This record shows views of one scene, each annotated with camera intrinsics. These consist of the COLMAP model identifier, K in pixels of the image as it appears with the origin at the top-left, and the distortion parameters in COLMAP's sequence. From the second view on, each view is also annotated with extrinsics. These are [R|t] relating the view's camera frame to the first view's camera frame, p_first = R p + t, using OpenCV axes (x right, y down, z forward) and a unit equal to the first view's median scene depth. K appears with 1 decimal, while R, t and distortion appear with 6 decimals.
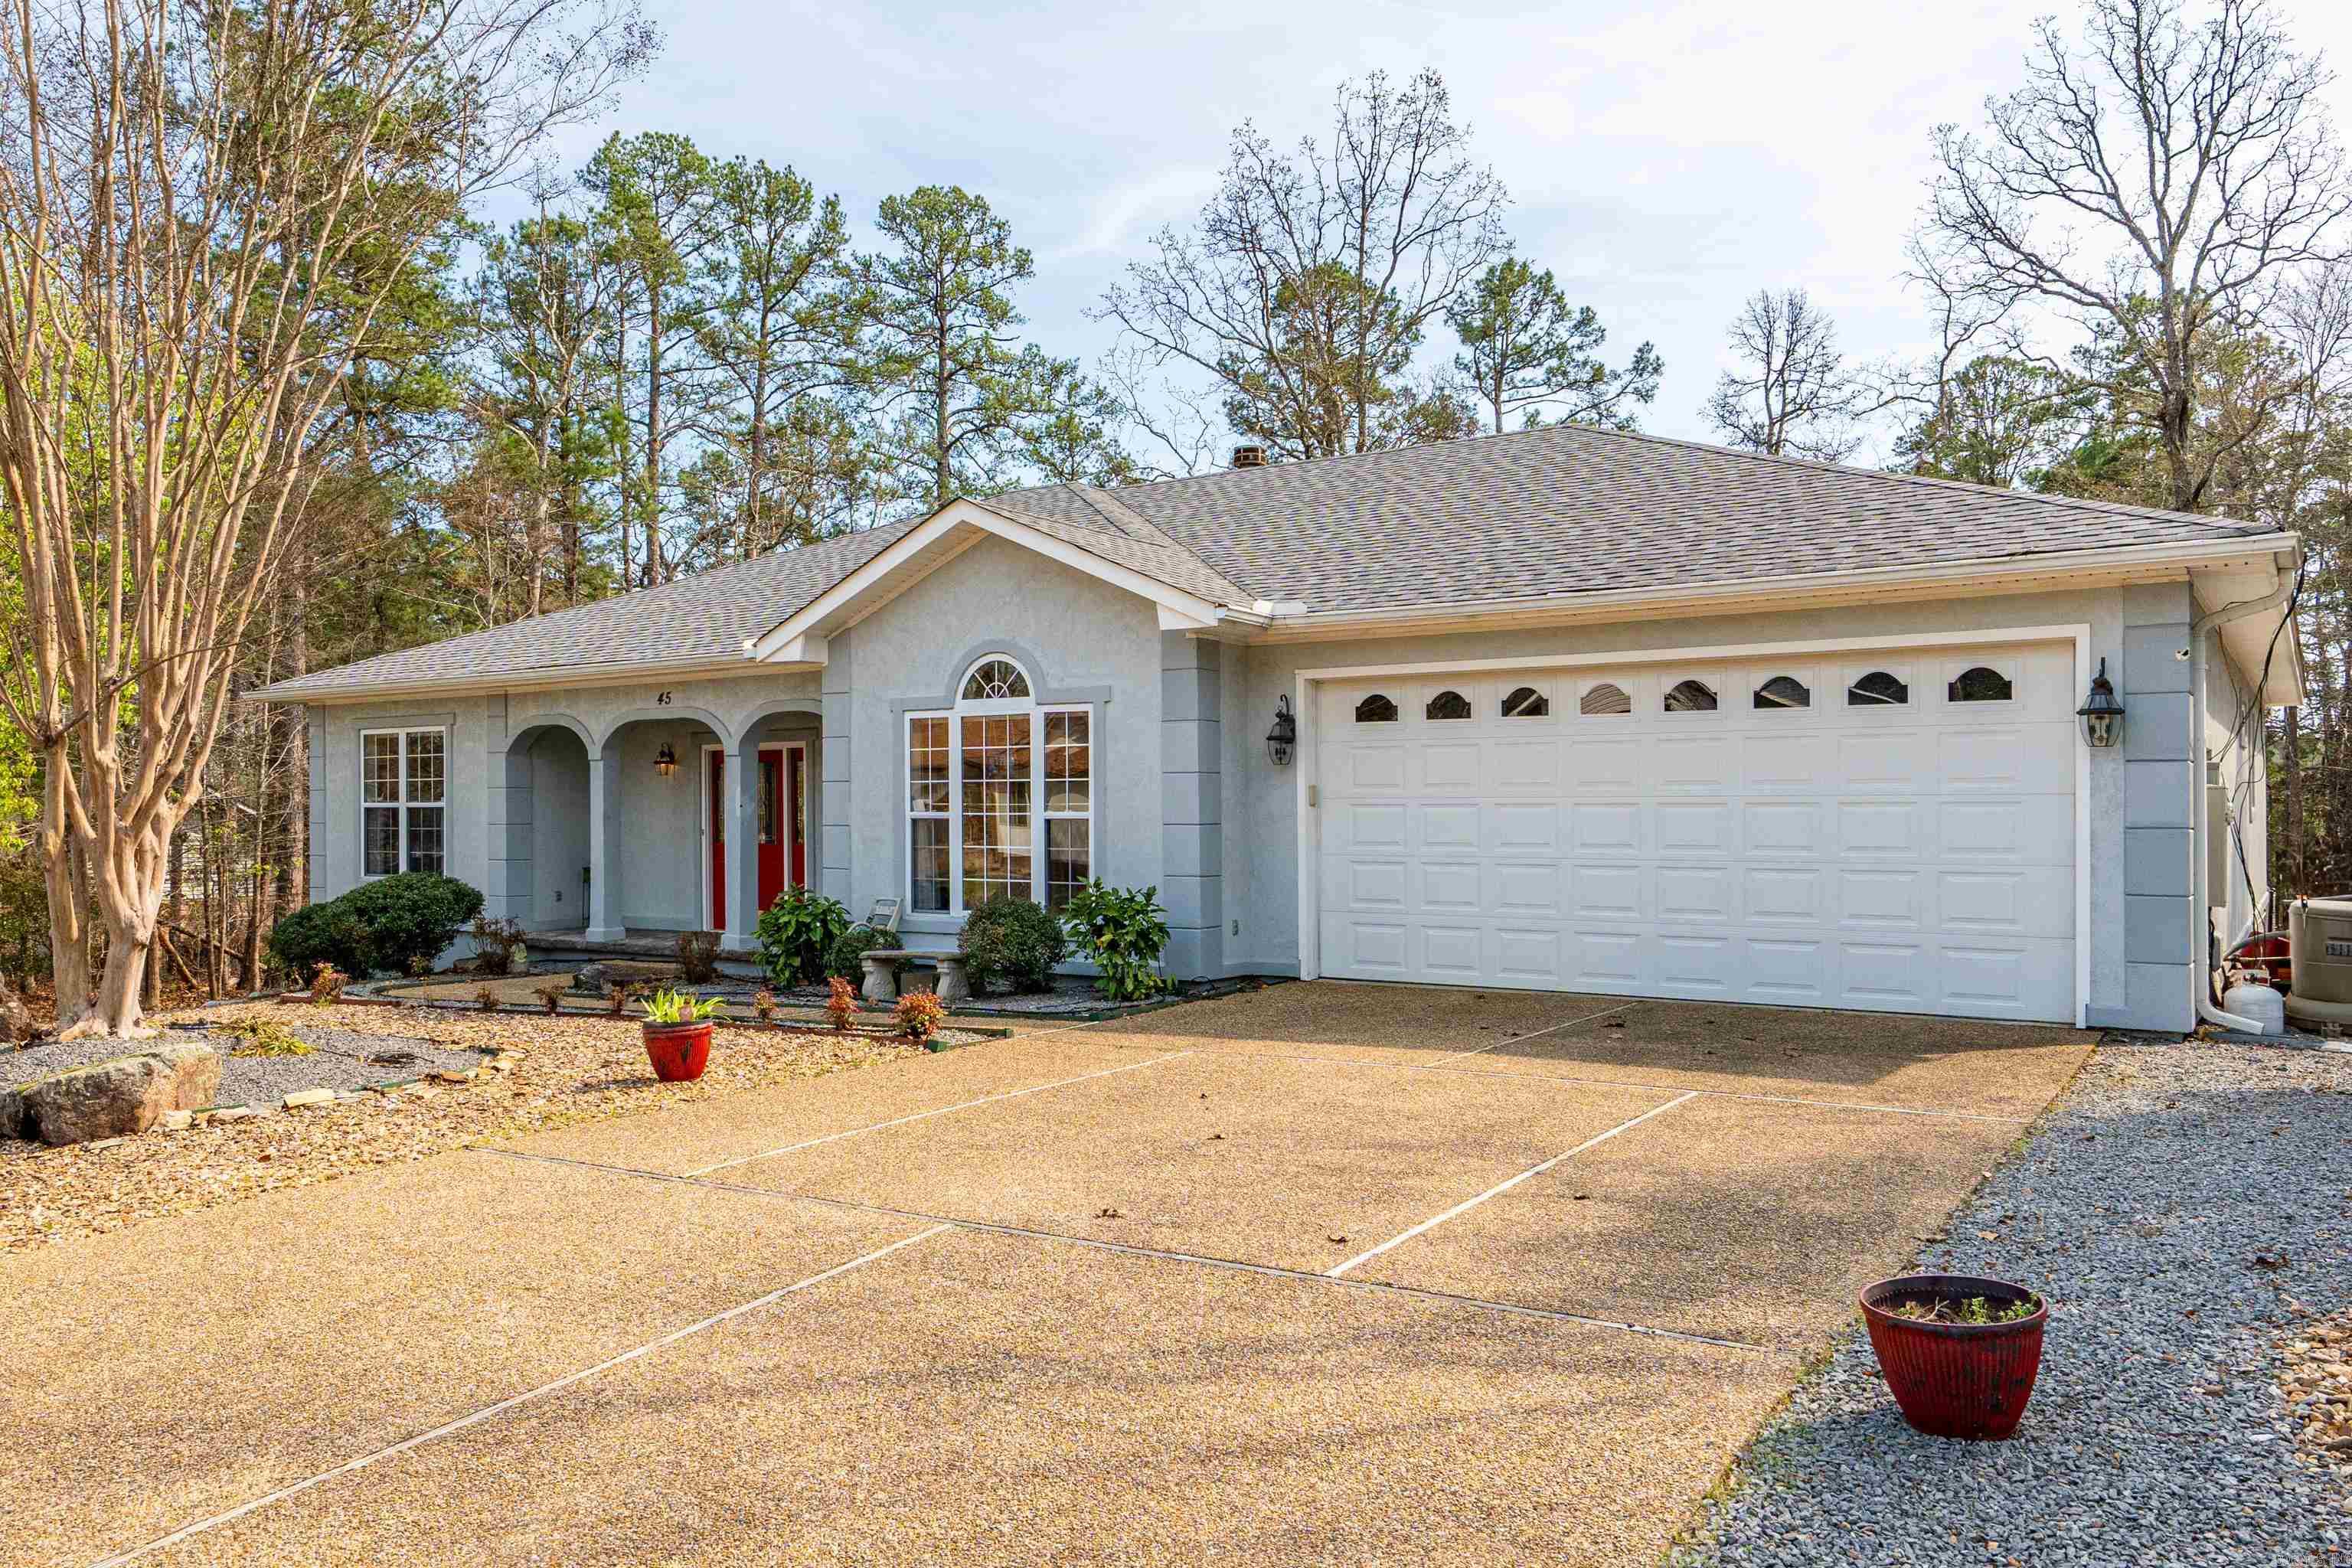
lens RADIAL K [[1666.9, 0, 1166.7], [0, 1666.9, 795.9], [0, 0, 1]] dist [0.004482, 0.002291]
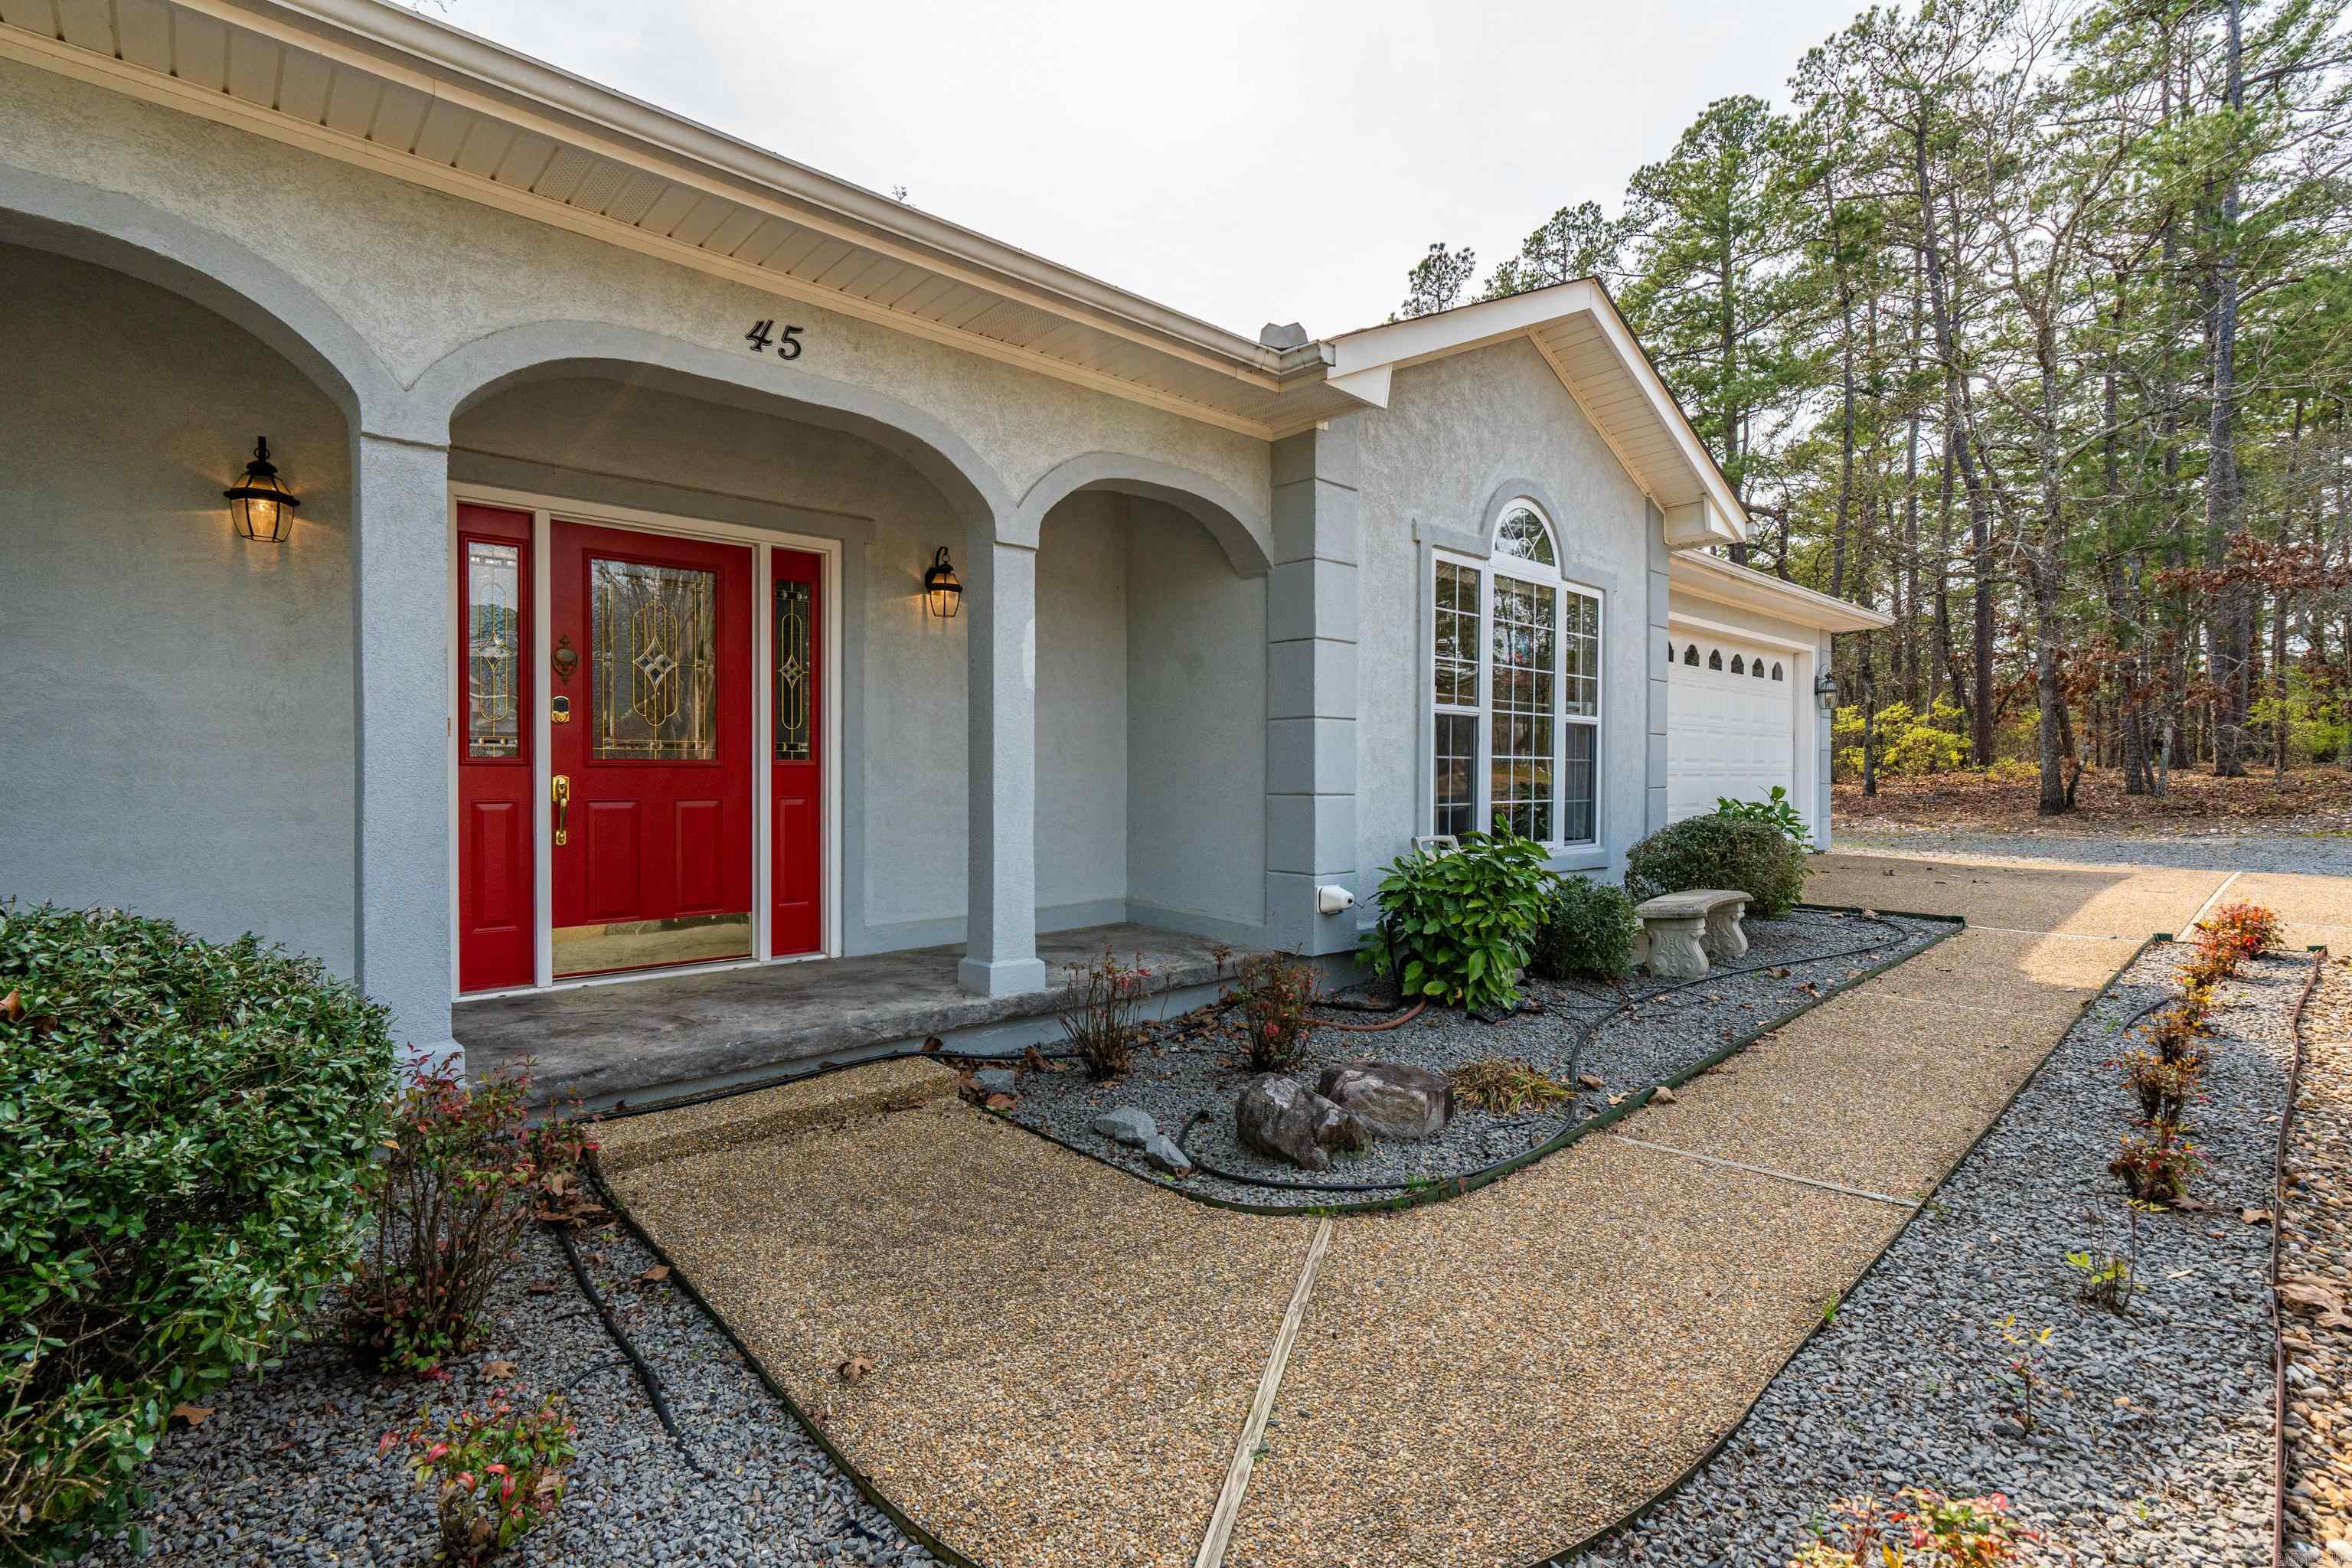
lens RADIAL K [[1060.4, 0, 1172.9], [0, 1060.4, 788.8], [0, 0, 1]] dist [0.001125, 0.001531]
pose [[0.222154, -0.016612, 0.974870, -0.568639], [-0.010034, 0.999763, 0.019322, 0.035247], [-0.974960, -0.014074, 0.221934, 0.979772]]
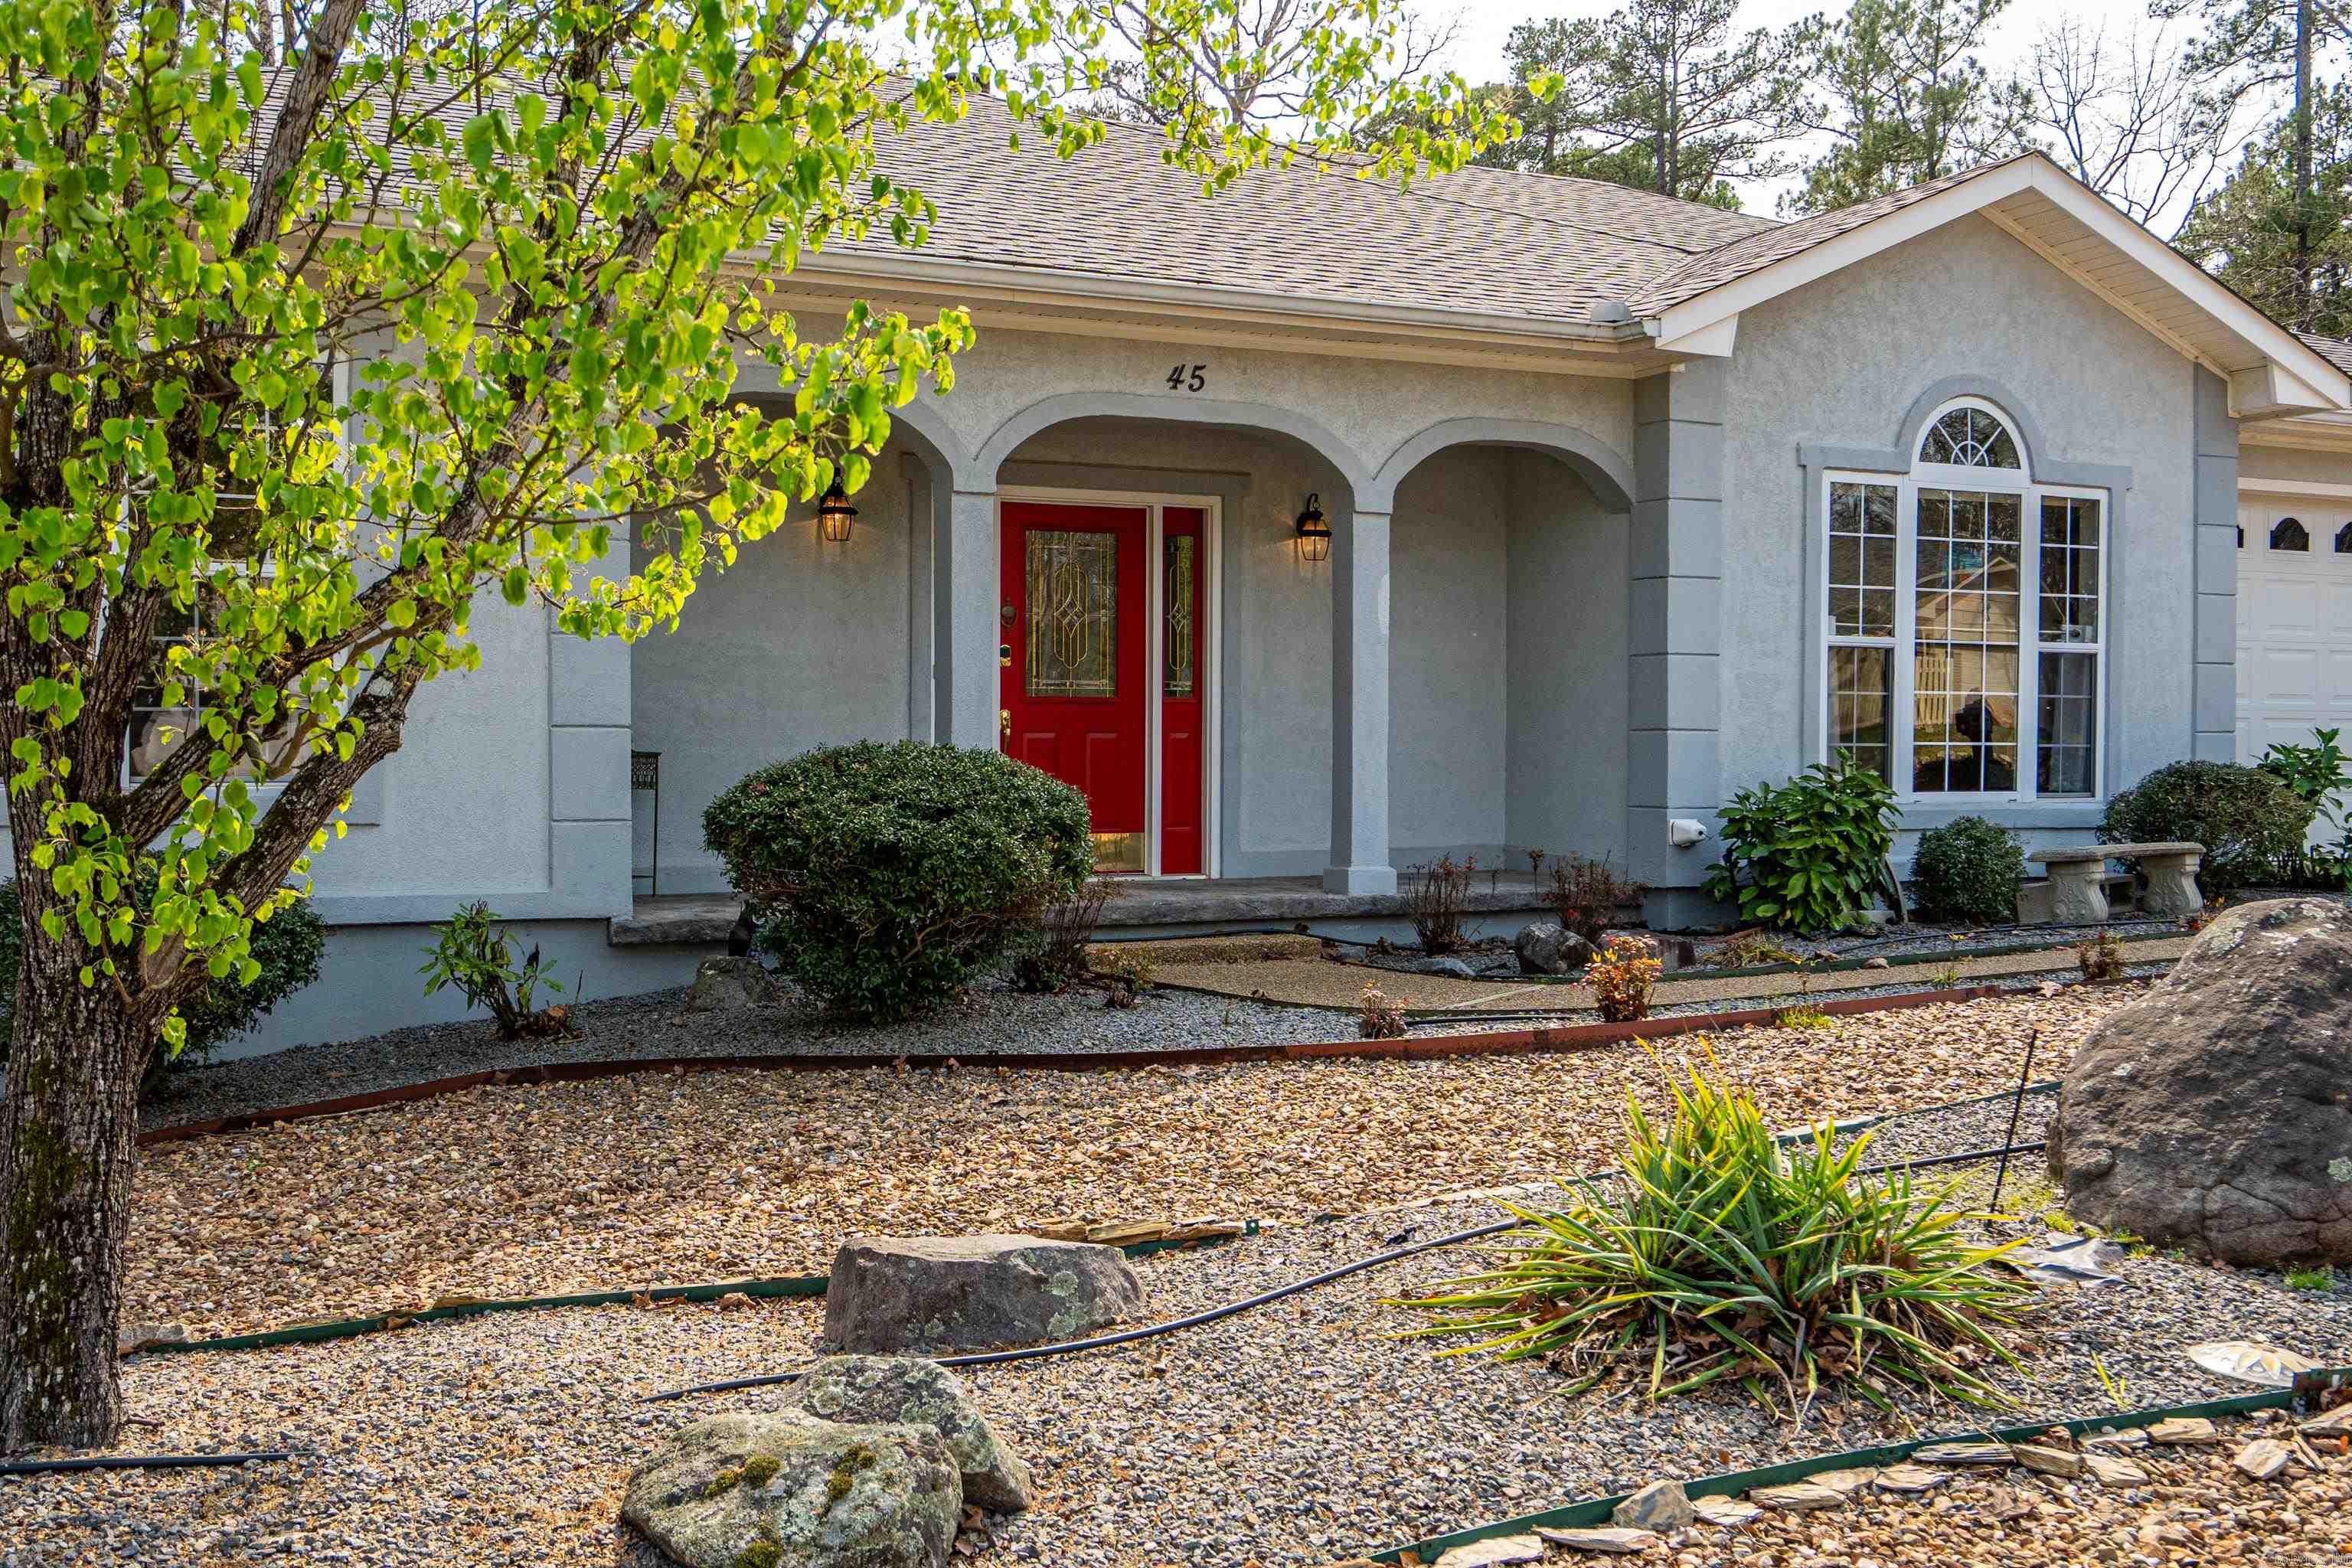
lens RADIAL K [[2317.9, 0, 1176.0], [0, 2317.9, 784.0], [0, 0, 1]] dist [0.022113, 0.003483]
pose [[0.482775, -0.017864, 0.875562, -0.991165], [-0.009511, 0.999626, 0.025640, 0.043479], [-0.875693, -0.020706, 0.482424, 0.774869]]
